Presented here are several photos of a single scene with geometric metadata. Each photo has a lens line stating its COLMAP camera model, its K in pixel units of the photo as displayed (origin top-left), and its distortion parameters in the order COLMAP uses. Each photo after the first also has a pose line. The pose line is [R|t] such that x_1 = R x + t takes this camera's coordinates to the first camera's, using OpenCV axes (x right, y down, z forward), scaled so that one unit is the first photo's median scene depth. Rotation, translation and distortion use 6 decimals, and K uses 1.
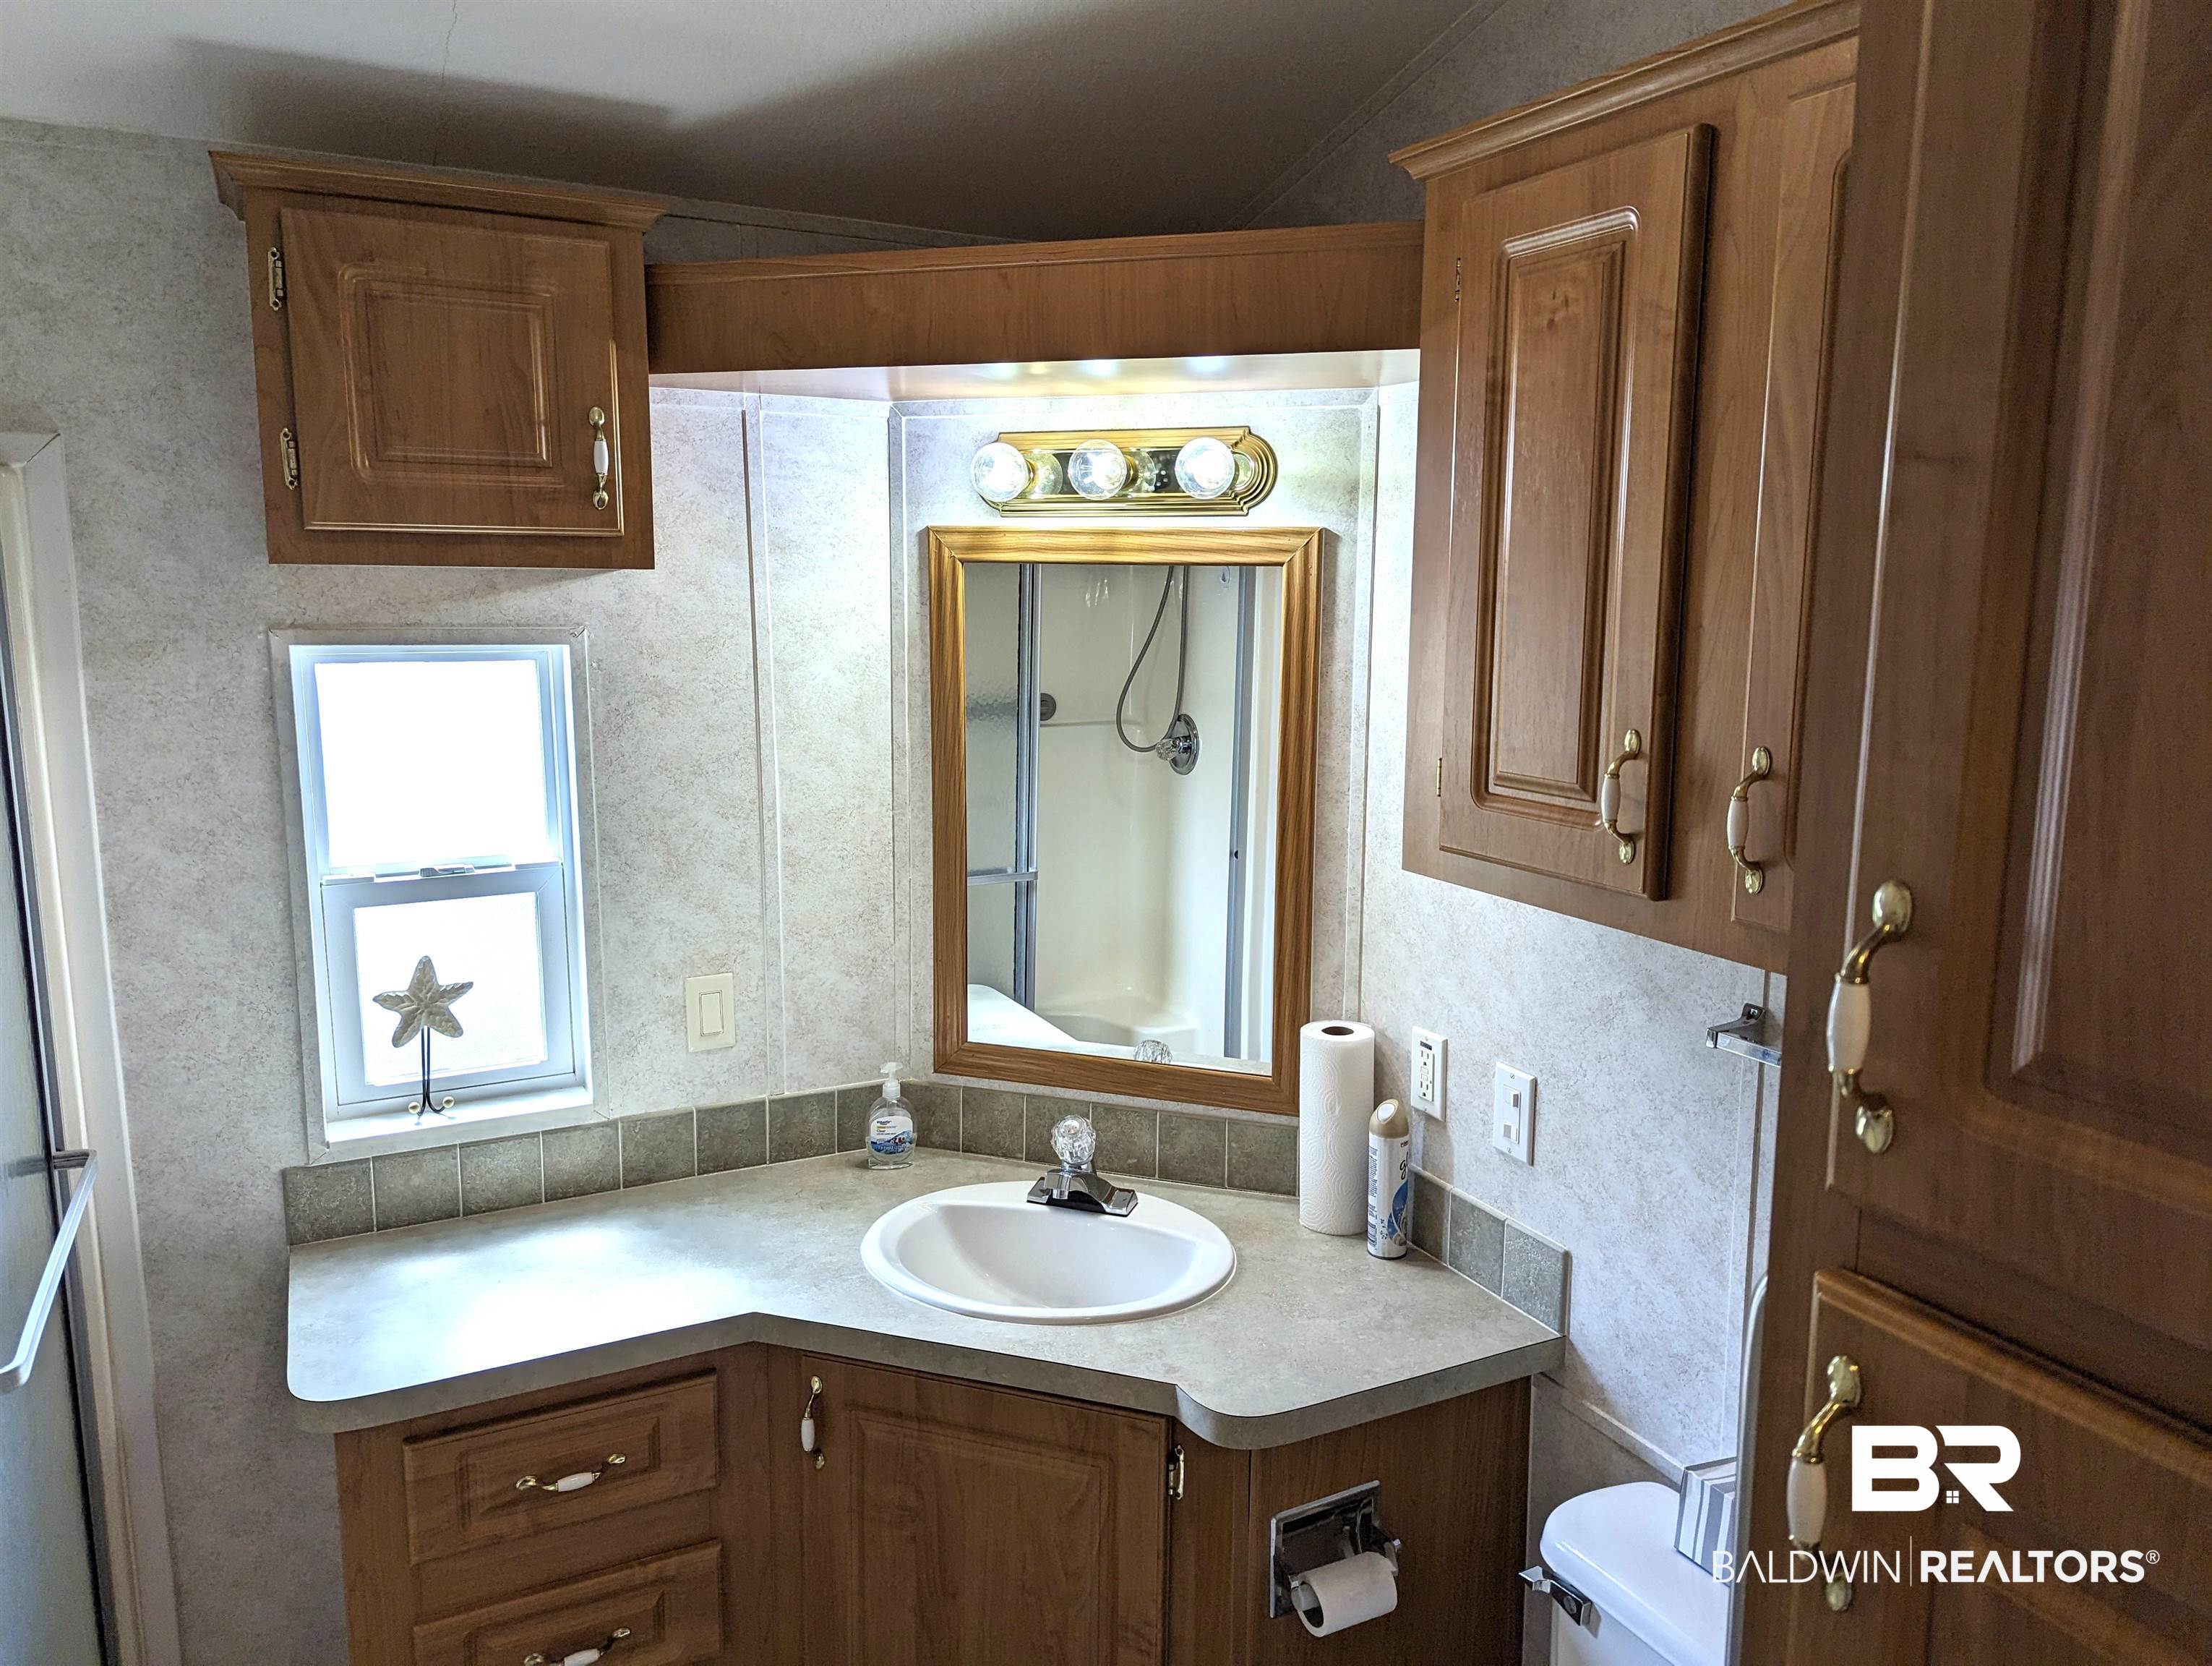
lens RADIAL K [[1574.7, 0, 1115.5], [0, 1574.7, 812.8], [0, 0, 1]] dist [0.060586, -0.057367]
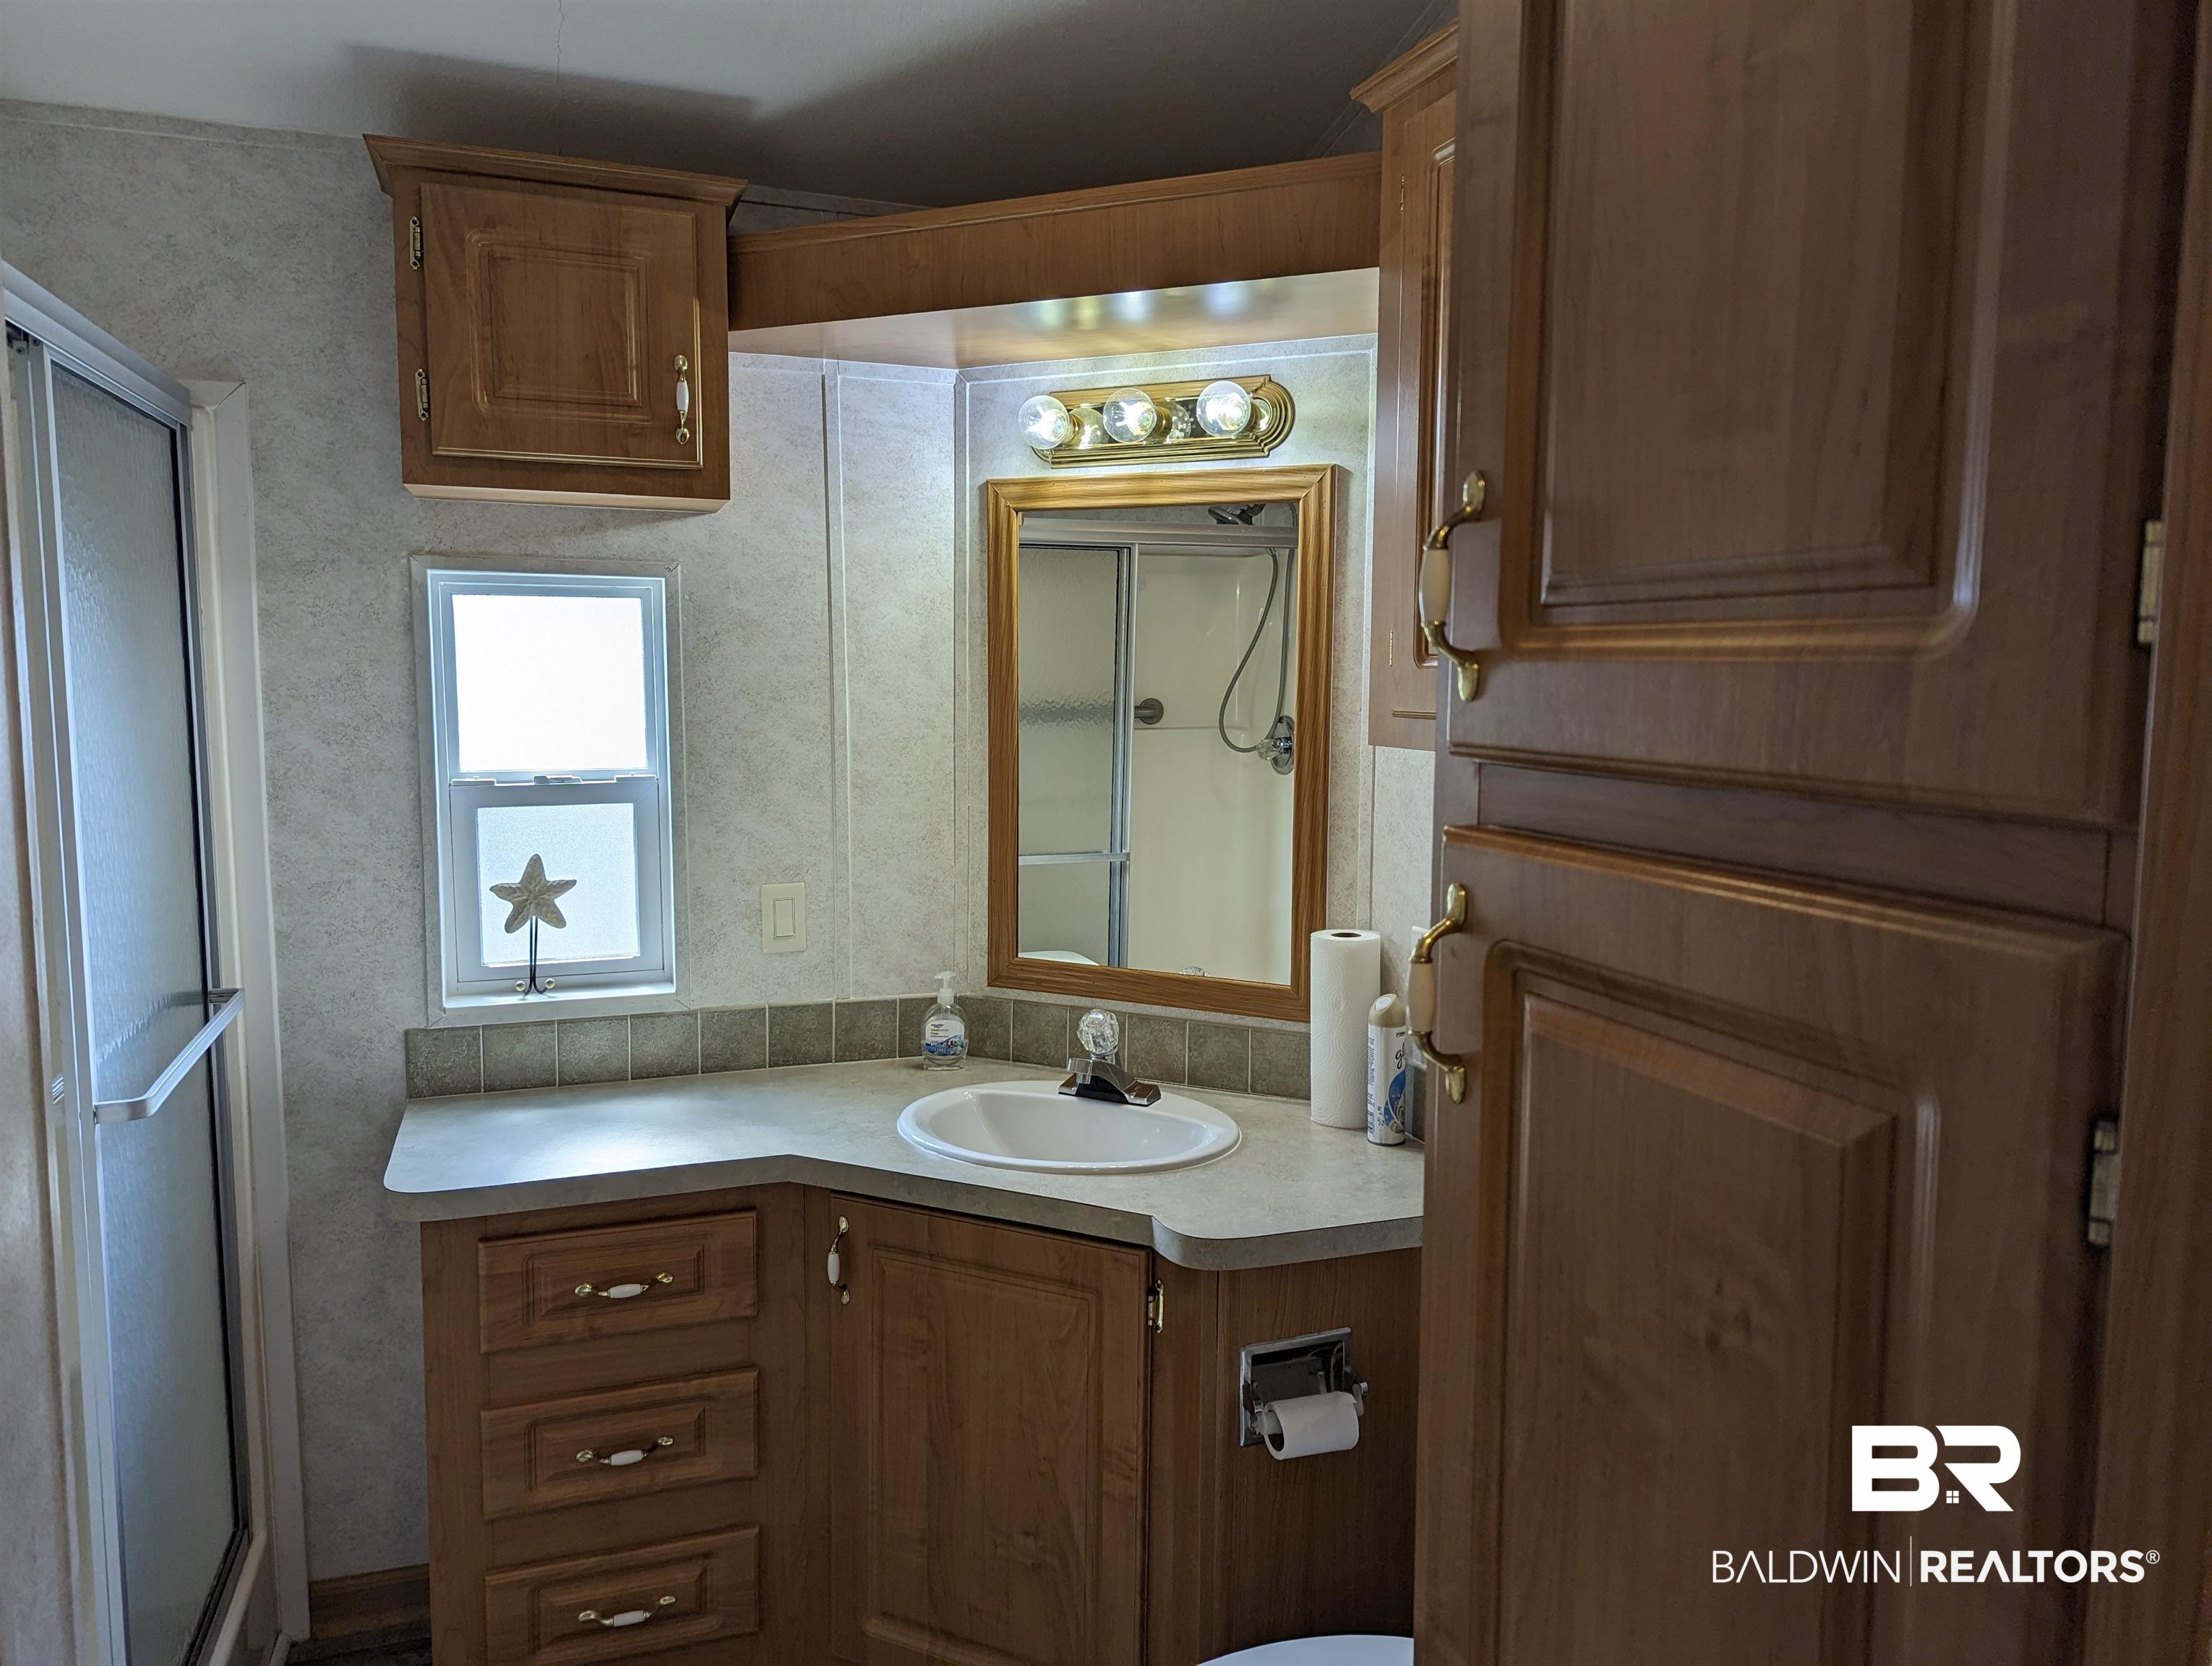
lens RADIAL K [[1574.7, 0, 1120.7], [0, 1574.7, 815.6], [0, 0, 1]] dist [0.060586, -0.057367]
pose [[0.992764, 0.012523, -0.119428, 0.120920], [-0.019331, 0.998242, -0.056024, 0.125559], [0.118516, 0.057927, 0.991261, -0.076314]]
